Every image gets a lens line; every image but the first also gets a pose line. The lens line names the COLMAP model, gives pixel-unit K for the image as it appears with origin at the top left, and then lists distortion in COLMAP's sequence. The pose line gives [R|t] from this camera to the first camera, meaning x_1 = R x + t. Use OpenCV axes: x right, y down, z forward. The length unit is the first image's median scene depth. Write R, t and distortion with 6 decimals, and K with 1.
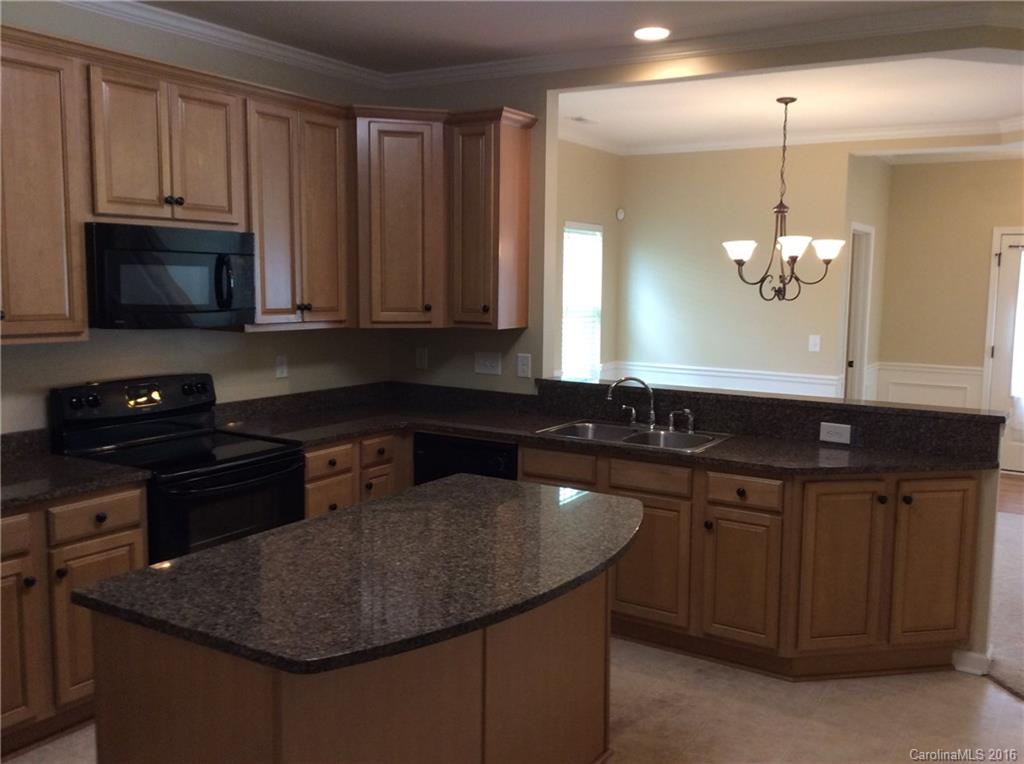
lens RADIAL K [[932.9, 0, 512.0], [0, 932.9, 382.0], [0, 0, 1]] dist [0.137446, -0.219944]
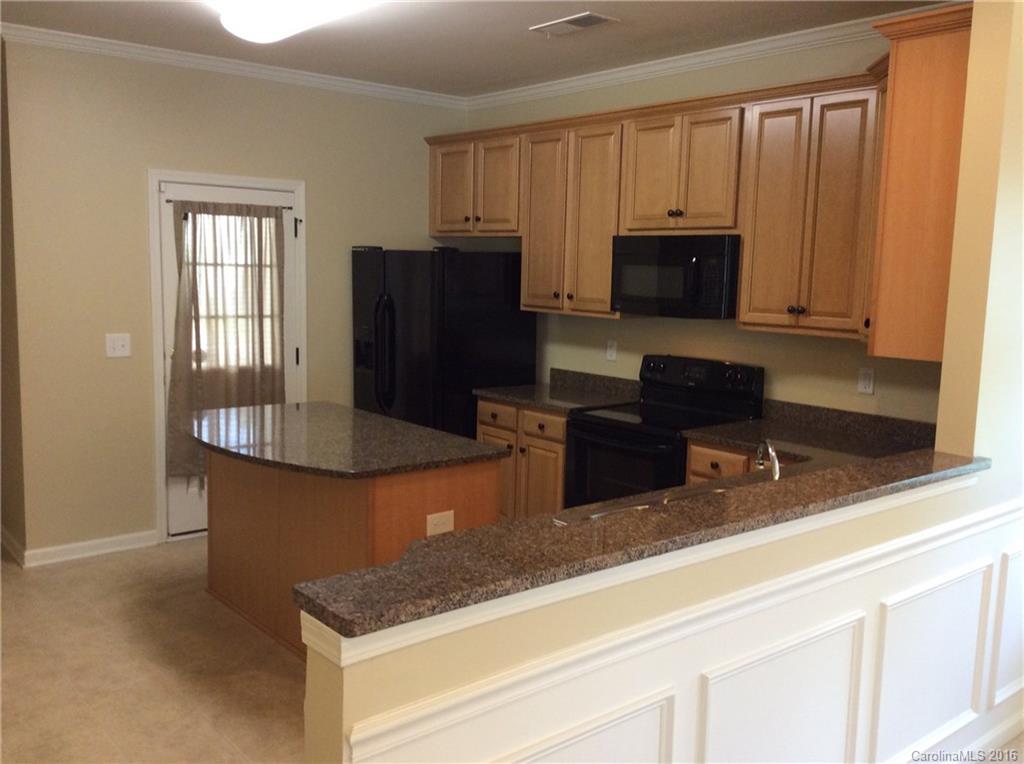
lens RADIAL K [[947.9, 0, 512.0], [0, 947.9, 382.0], [0, 0, 1]] dist [0.000977, -0.009831]
pose [[-0.314596, 0.111838, -0.942614, 0.859936], [-0.127088, 0.979132, 0.158586, -0.140702], [0.940680, 0.169685, -0.293818, 1.162957]]
